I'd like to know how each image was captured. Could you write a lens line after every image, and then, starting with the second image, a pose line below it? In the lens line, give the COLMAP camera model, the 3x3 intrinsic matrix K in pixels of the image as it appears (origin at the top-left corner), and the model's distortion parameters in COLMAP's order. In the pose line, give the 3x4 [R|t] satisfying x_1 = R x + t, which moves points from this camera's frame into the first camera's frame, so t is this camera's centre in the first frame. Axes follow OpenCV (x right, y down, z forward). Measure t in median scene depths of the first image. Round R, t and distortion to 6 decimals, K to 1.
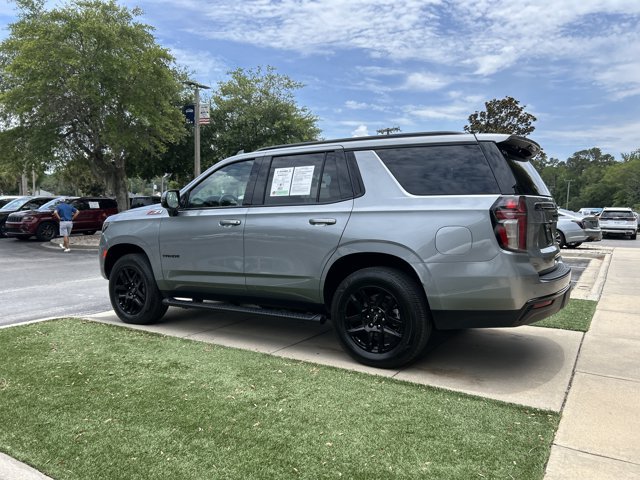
lens RADIAL K [[483.8, 0, 325.3], [0, 483.8, 246.2], [0, 0, 1]] dist [0.046158, -0.047049]
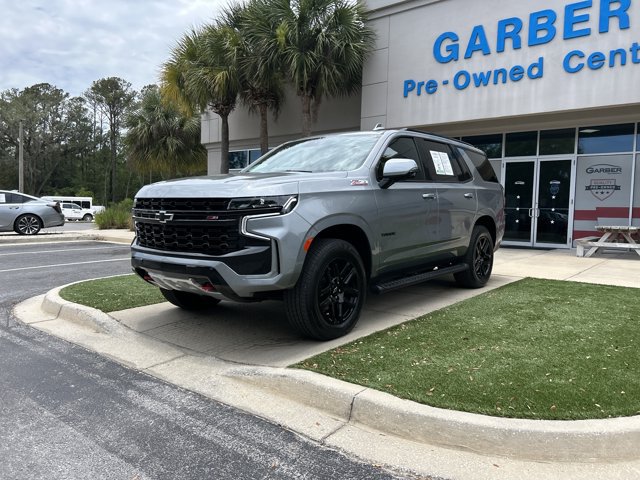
lens RADIAL K [[483.8, 0, 322.4], [0, 483.8, 237.4], [0, 0, 1]] dist [0.046158, -0.047049]
pose [[0.129285, -0.065574, 0.989437, -0.377550], [0.061768, 0.996406, 0.057965, -0.009861], [-0.989682, 0.053621, 0.132871, 0.318568]]
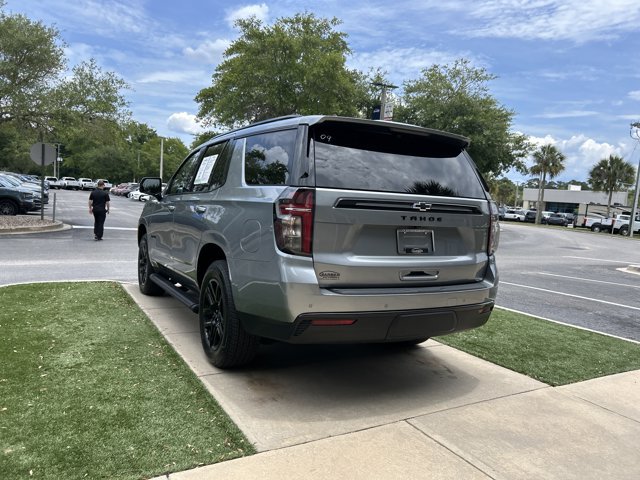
lens RADIAL K [[483.8, 0, 323.7], [0, 483.8, 242.7], [0, 0, 1]] dist [0.046158, -0.047049]
pose [[0.876404, 0.085188, -0.473982, 0.178767], [-0.088917, 0.995932, 0.014588, -0.005384], [0.473296, 0.029360, 0.880414, 0.061872]]
